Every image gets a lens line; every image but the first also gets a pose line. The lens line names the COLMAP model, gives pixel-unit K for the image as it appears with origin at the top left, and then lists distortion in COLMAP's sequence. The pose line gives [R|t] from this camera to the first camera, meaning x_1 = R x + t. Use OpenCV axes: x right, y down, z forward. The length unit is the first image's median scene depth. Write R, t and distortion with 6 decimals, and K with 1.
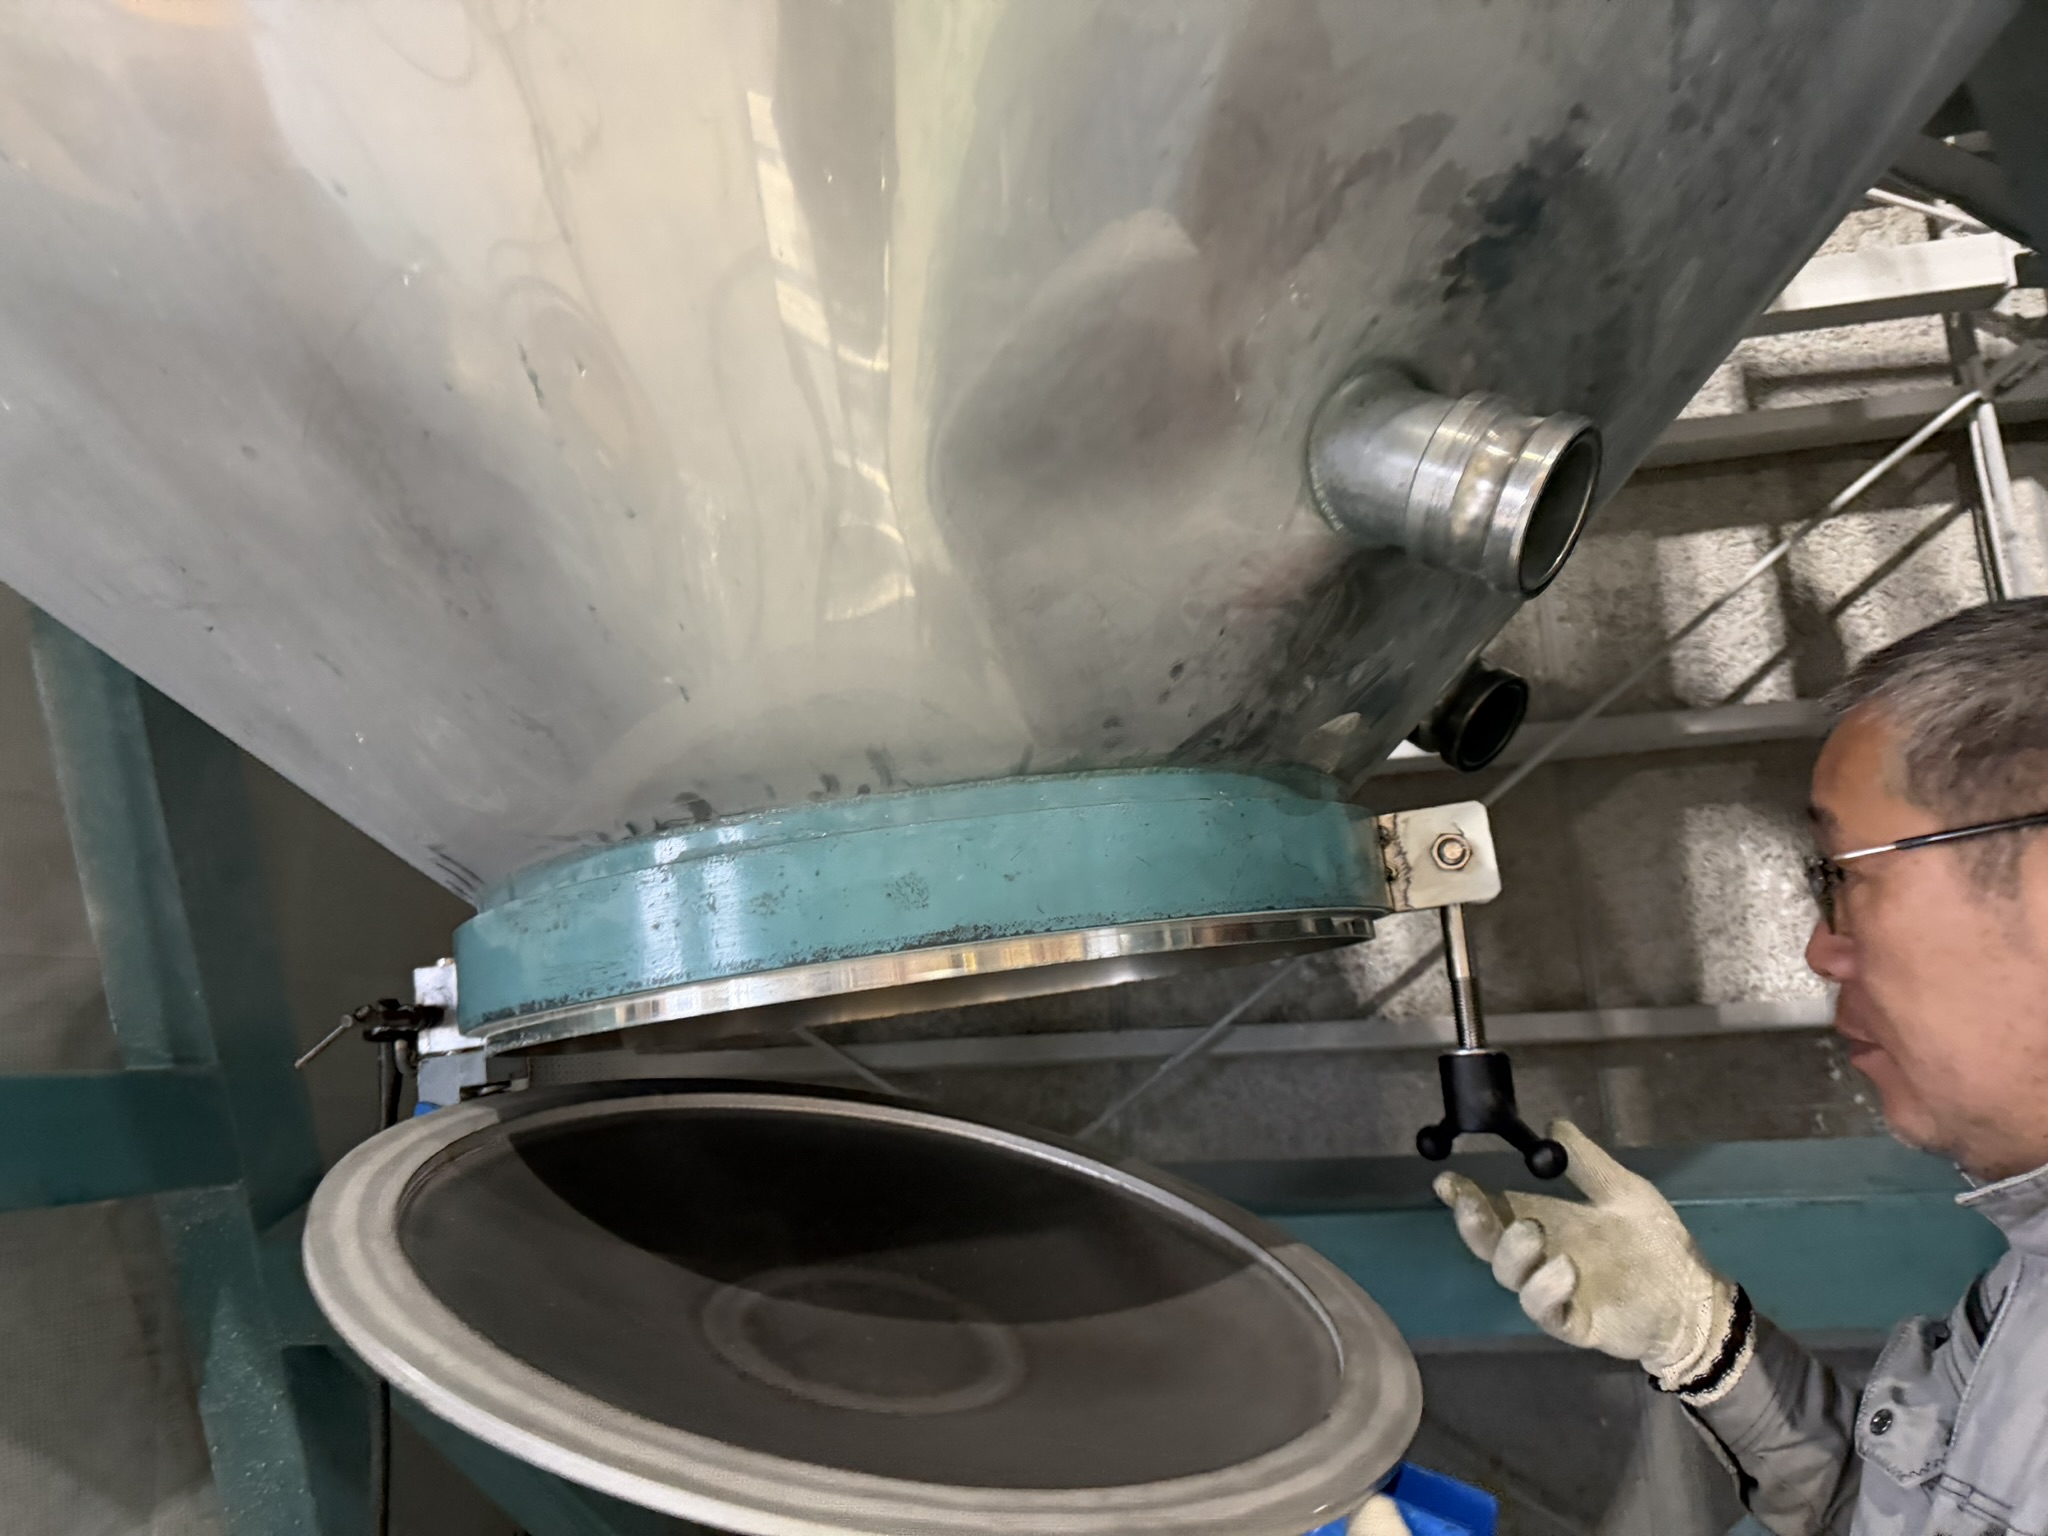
lens RADIAL K [[1434.2, 0, 1023.7], [0, 1434.2, 782.5], [0, 0, 1]] dist [0.074634, -0.066113]
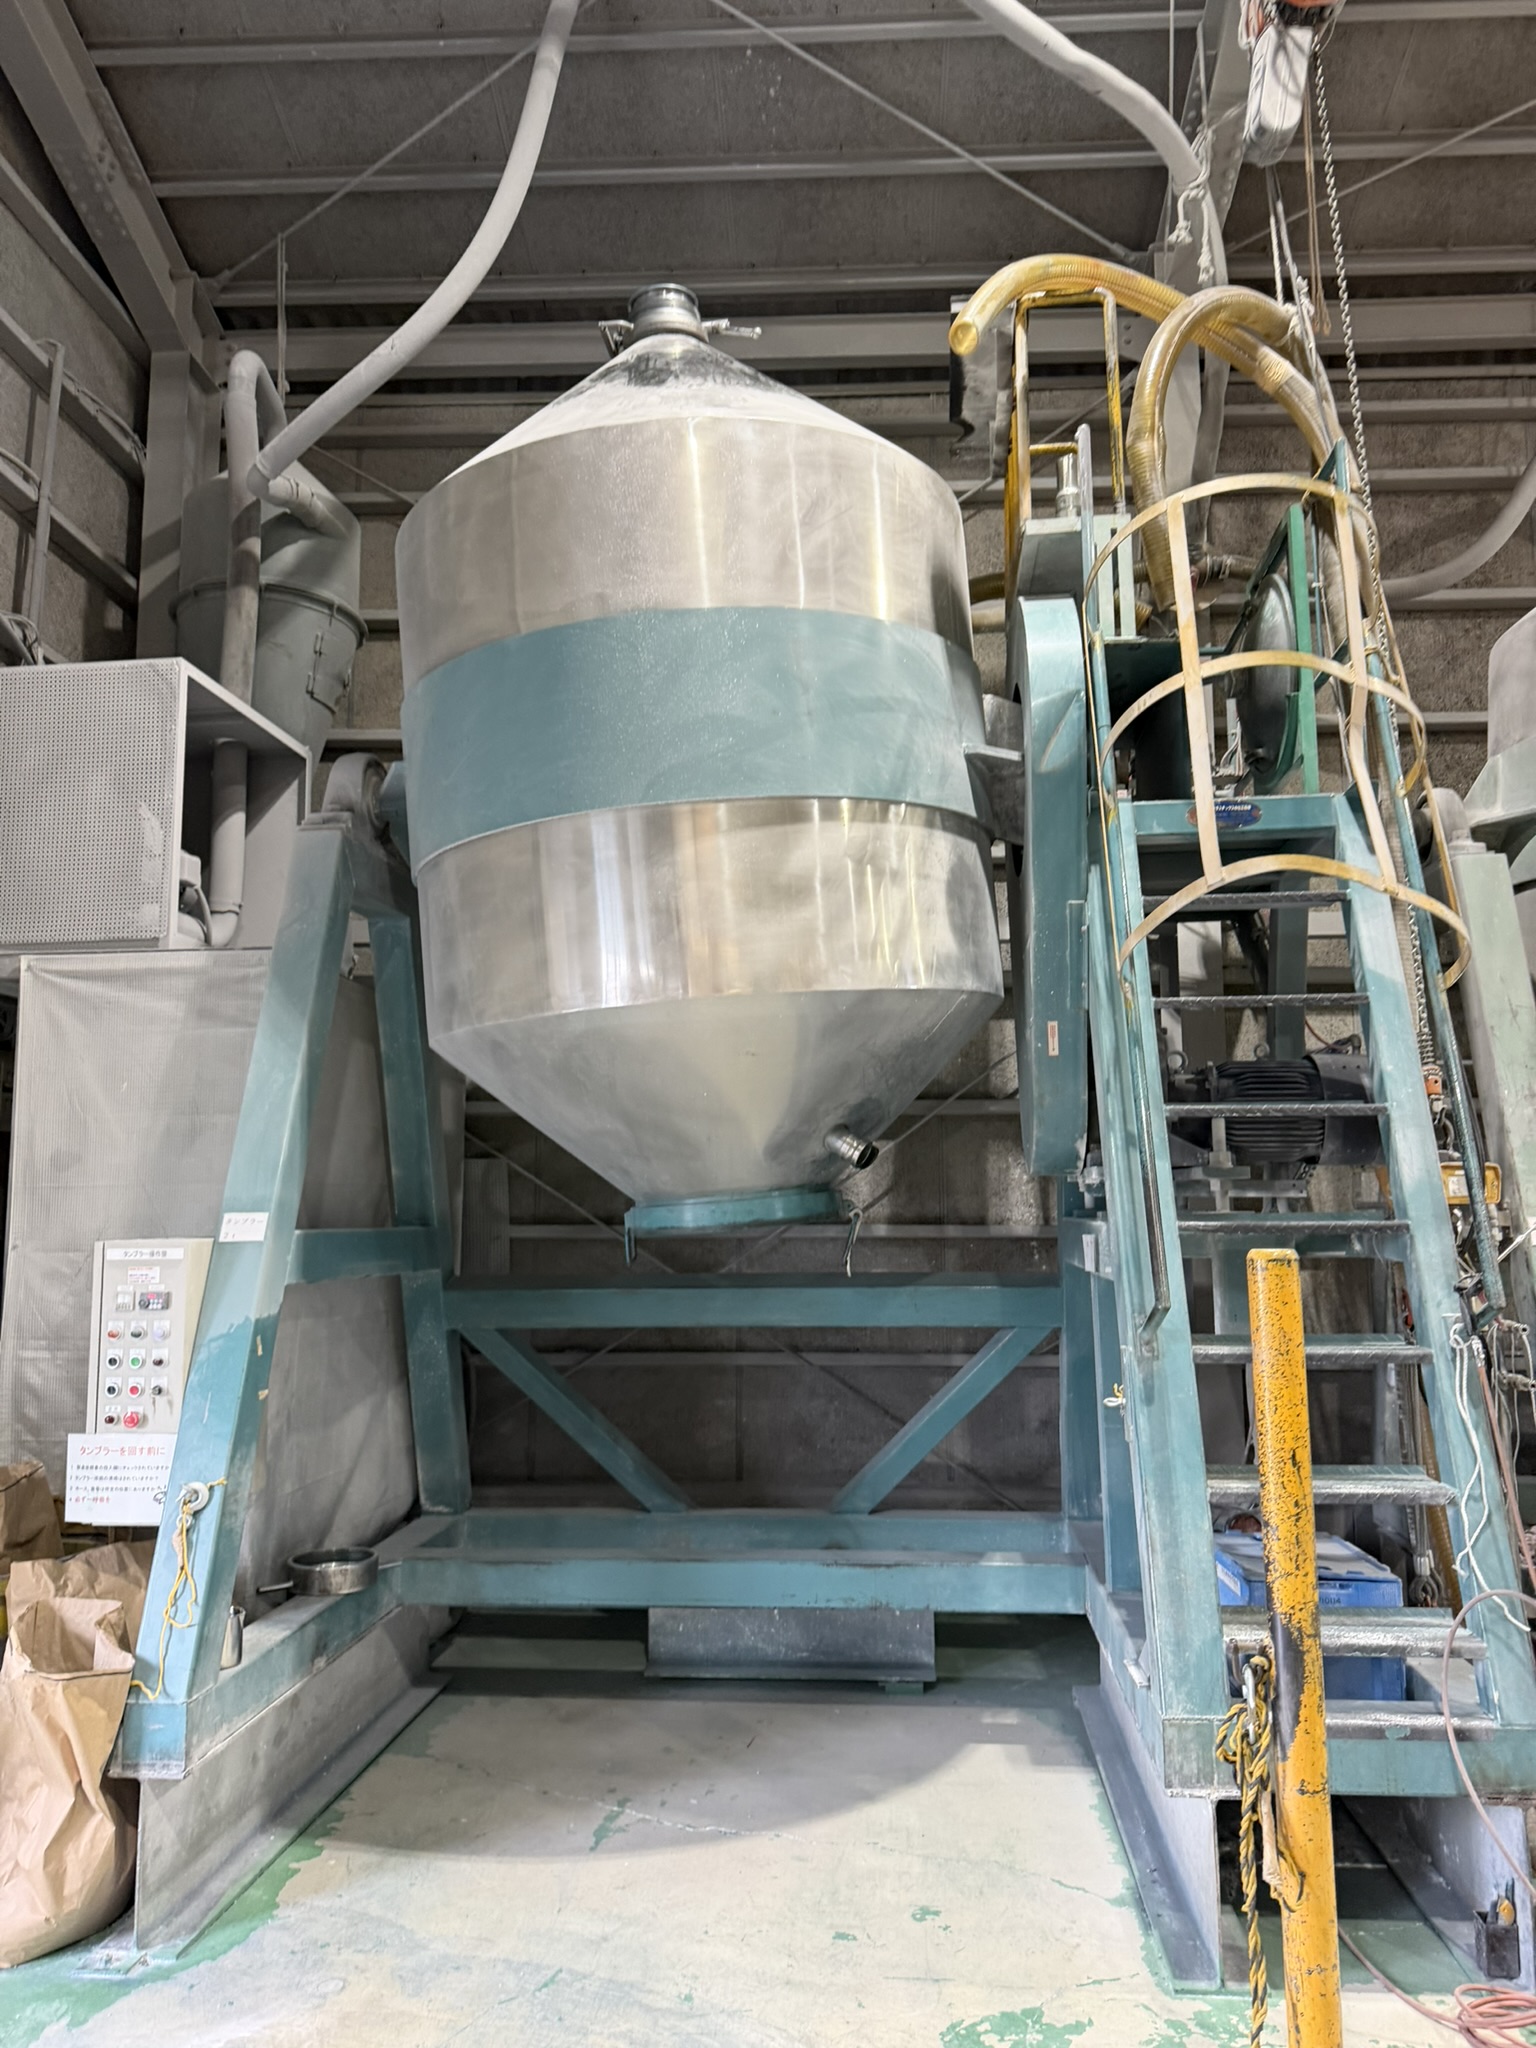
lens RADIAL K [[1434.2, 0, 774.2], [0, 1434.2, 981.4], [0, 0, 1]] dist [0.074634, -0.066113]
pose [[0.987438, 0.070859, 0.141228, -0.238849], [-0.074334, 0.997043, 0.019477, -0.268836], [-0.139430, -0.029730, 0.989786, -1.288385]]
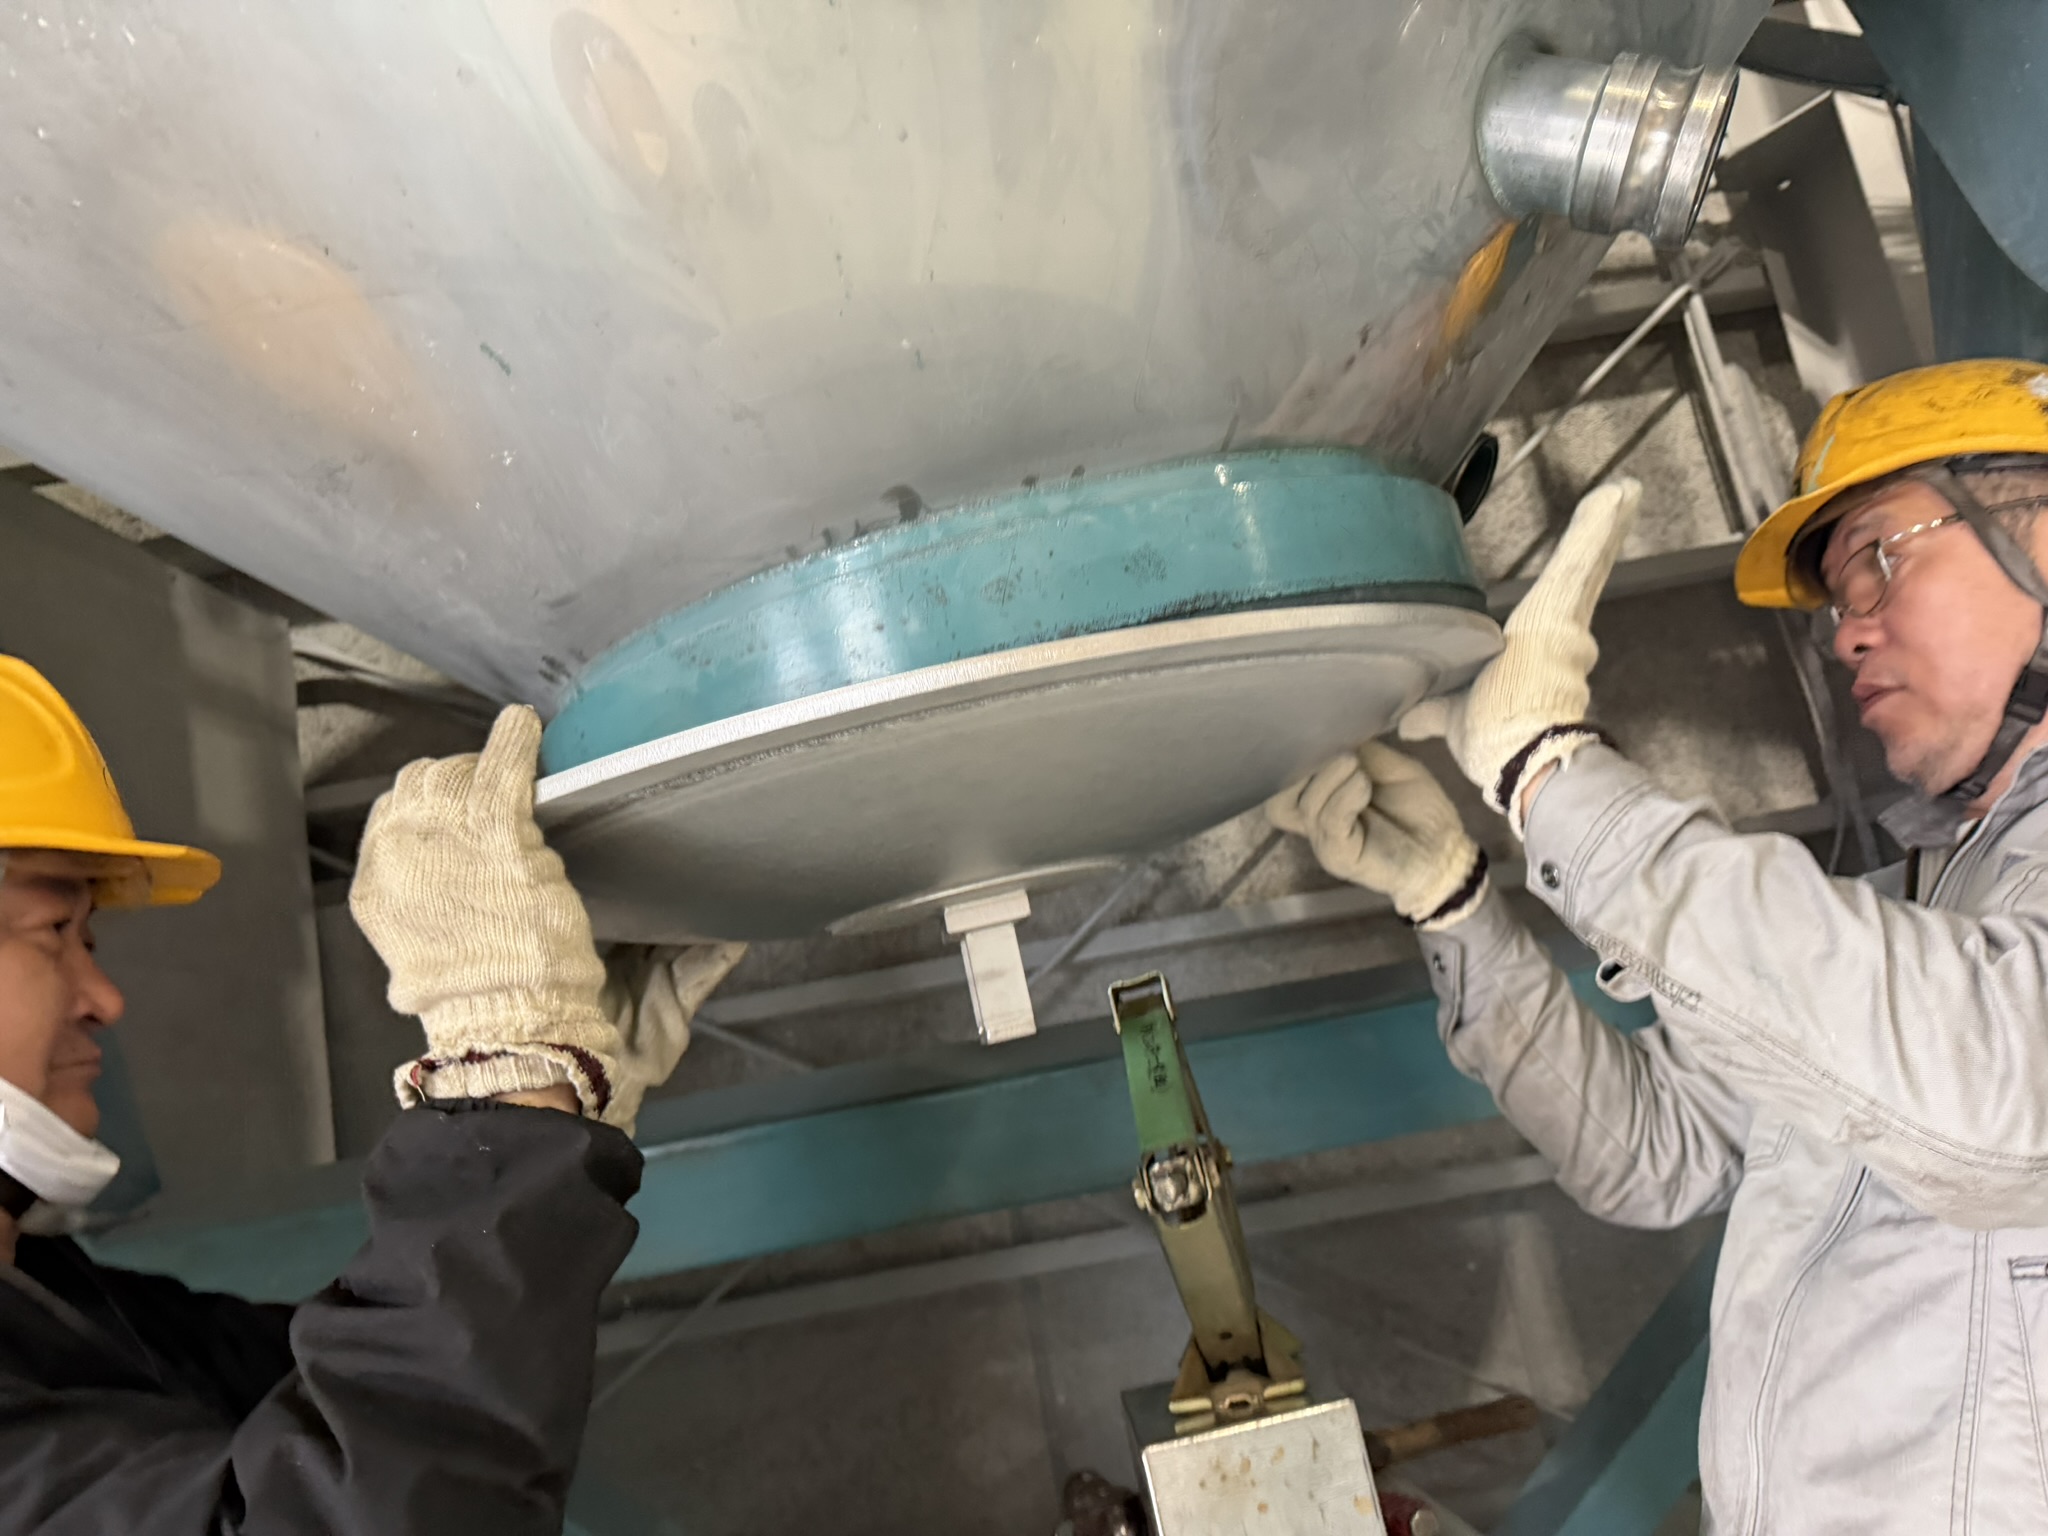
lens RADIAL K [[1448.1, 0, 1014.3], [0, 1448.1, 730.5], [0, 0, 1]] dist [0.095868, -0.136056]
pose [[0.975742, -0.081148, 0.203327, -0.106234], [0.089233, 0.995531, -0.030900, 0.059448], [-0.199911, 0.048294, 0.978623, 0.015115]]
